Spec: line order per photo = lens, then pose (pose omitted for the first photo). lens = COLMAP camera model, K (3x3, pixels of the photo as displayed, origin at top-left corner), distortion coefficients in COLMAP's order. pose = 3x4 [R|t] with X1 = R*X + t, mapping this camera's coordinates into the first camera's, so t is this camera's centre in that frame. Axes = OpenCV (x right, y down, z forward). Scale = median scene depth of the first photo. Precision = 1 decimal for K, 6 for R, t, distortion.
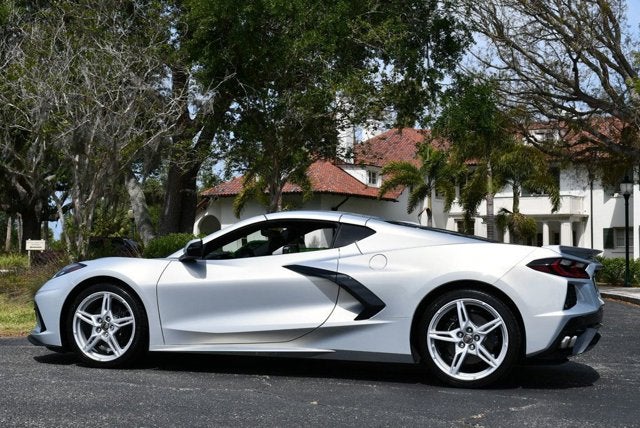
lens RADIAL K [[984.8, 0, 320.0], [0, 984.8, 214.0], [0, 0, 1]] dist [-0.048204, -0.083570]
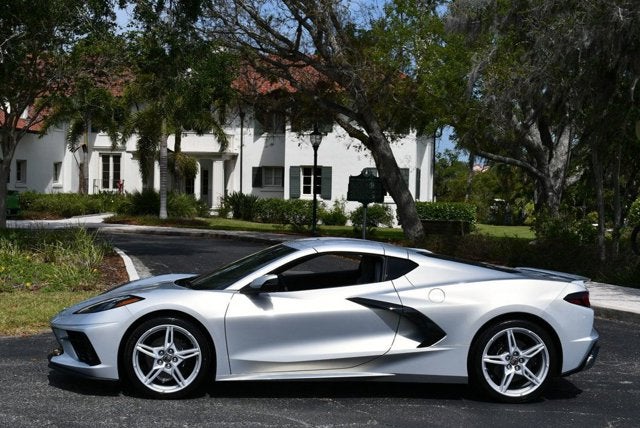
lens RADIAL K [[1030.3, 0, 320.4], [0, 1030.3, 190.1], [0, 0, 1]] dist [-0.037987, -0.072411]
pose [[0.927704, 0.012591, 0.373105, -0.489915], [-0.030819, 0.998603, 0.042928, -0.114737], [-0.372043, -0.051323, 0.926796, -0.039317]]
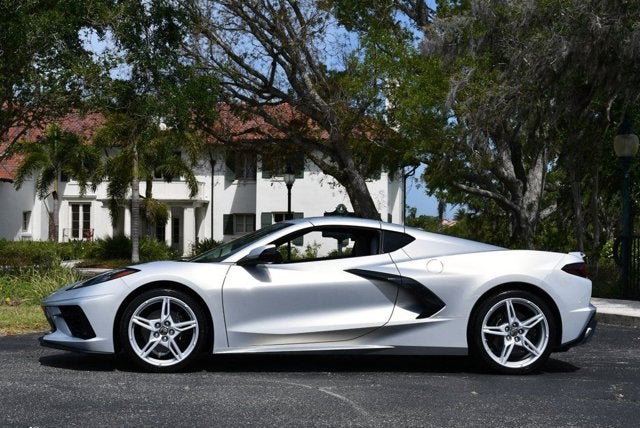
lens RADIAL K [[1030.3, 0, 320.4], [0, 1030.3, 190.1], [0, 0, 1]] dist [-0.037987, -0.072411]
pose [[0.916175, 0.024077, 0.400055, -0.514651], [-0.021868, 0.999710, -0.010085, -0.022868], [-0.400181, 0.000491, 0.916436, -0.024964]]
